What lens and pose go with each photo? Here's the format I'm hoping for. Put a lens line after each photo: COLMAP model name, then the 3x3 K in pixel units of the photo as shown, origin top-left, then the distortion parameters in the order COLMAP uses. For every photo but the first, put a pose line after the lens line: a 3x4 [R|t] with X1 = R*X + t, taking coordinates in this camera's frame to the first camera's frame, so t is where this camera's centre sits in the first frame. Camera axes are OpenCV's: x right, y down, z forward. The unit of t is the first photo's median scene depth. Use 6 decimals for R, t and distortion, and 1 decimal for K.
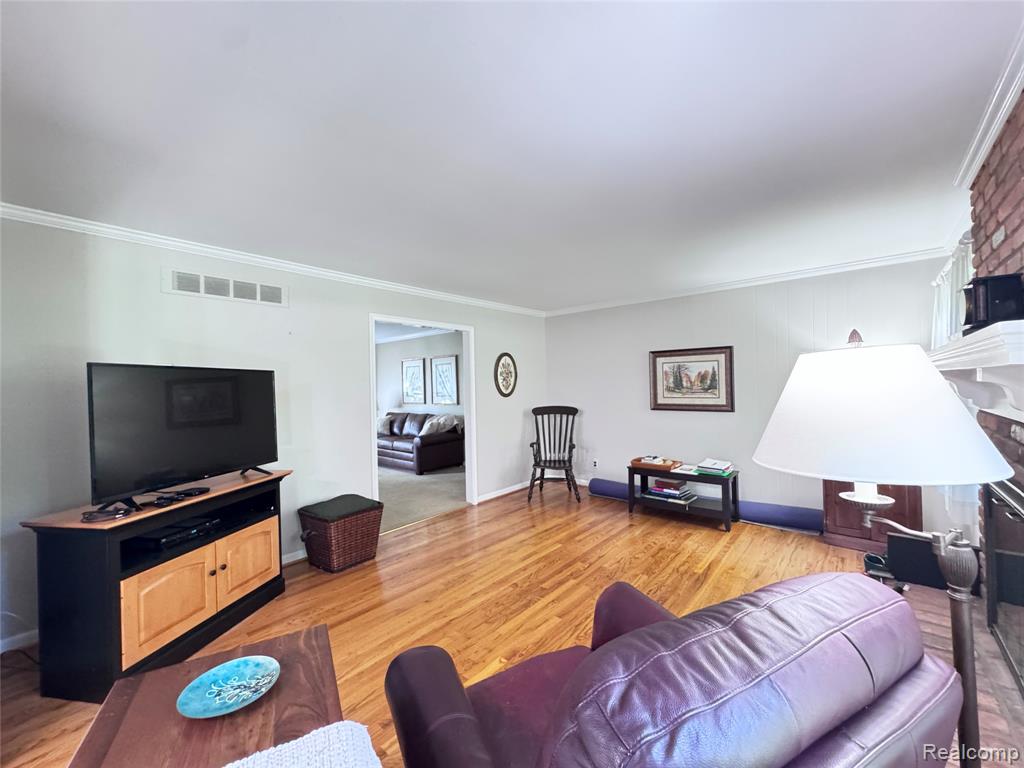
lens RADIAL K [[413.2, 0, 509.0], [0, 413.2, 385.7], [0, 0, 1]] dist [-0.003328, 0.000568]
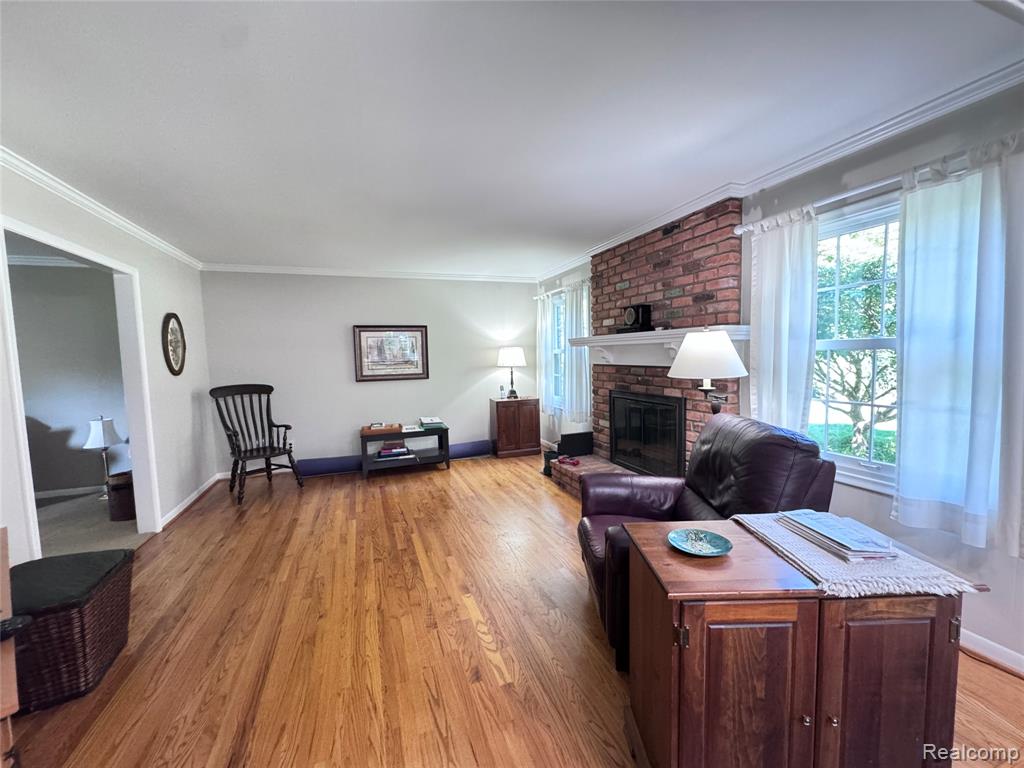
lens RADIAL K [[413.2, 0, 510.6], [0, 413.2, 385.2], [0, 0, 1]] dist [-0.003328, 0.000568]
pose [[0.479458, -0.057145, 0.875703, -0.436053], [0.017546, 0.998302, 0.055538, 0.018163], [-0.877390, -0.011263, 0.479646, 0.178550]]
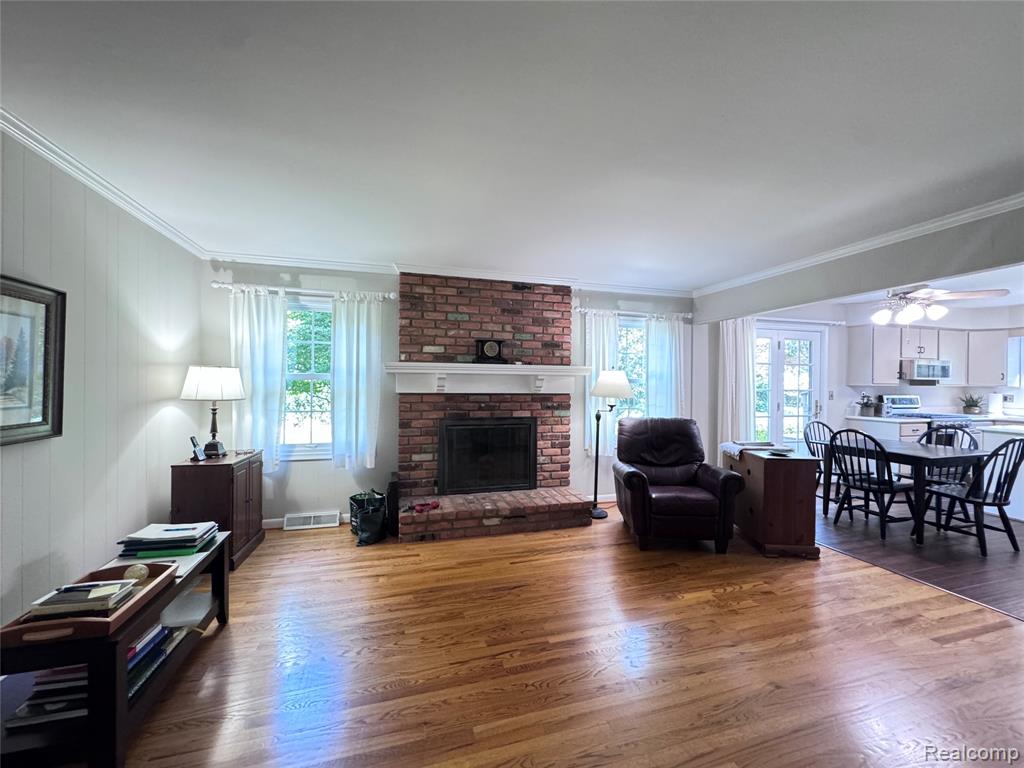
lens RADIAL K [[413.2, 0, 517.0], [0, 413.2, 381.7], [0, 0, 1]] dist [-0.003328, 0.000568]
pose [[-0.846094, 0.020599, 0.532635, -0.128719], [0.014498, 0.999773, -0.015636, 0.018849], [-0.532836, -0.005508, -0.846200, 1.112255]]
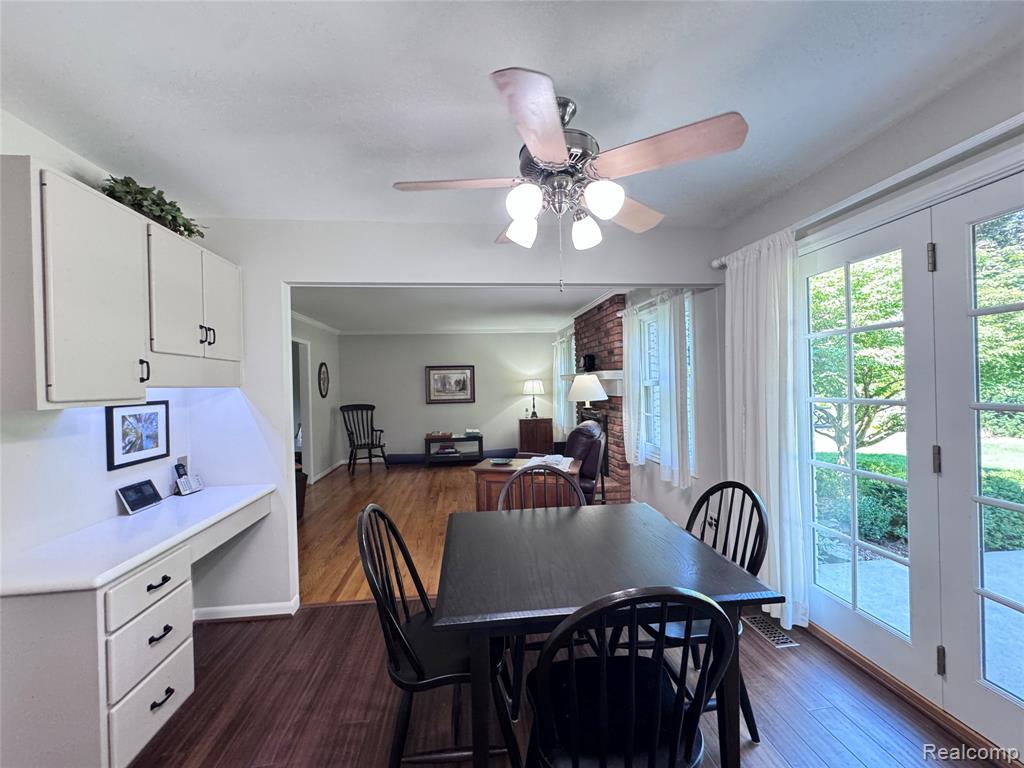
lens RADIAL K [[413.2, 0, 510.7], [0, 413.2, 383.3], [0, 0, 1]] dist [-0.003328, 0.000568]
pose [[0.673050, 0.006077, 0.739572, -0.672575], [0.012786, 0.999721, -0.019850, 0.018641], [-0.739487, 0.022816, 0.672785, -0.318795]]
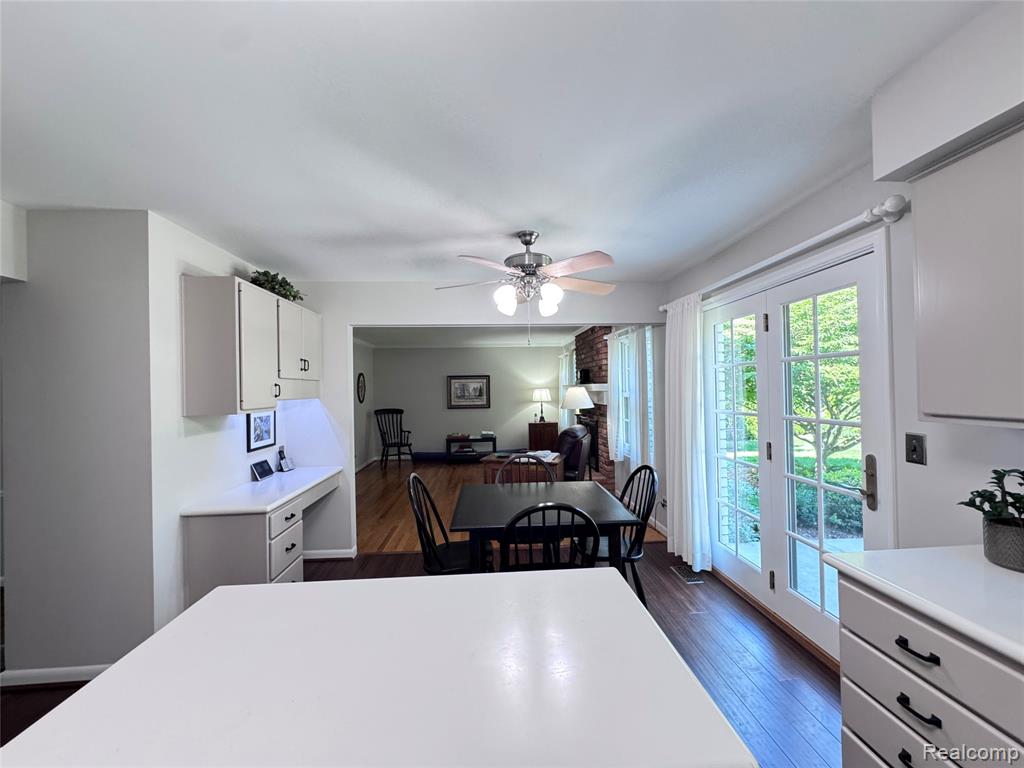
lens RADIAL K [[413.2, 0, 511.2], [0, 413.2, 383.3], [0, 0, 1]] dist [-0.003328, 0.000568]
pose [[0.708823, 0.017445, 0.705170, -0.814351], [0.005028, 0.999544, -0.029781, 0.004194], [-0.705368, 0.024655, 0.708412, -0.514277]]
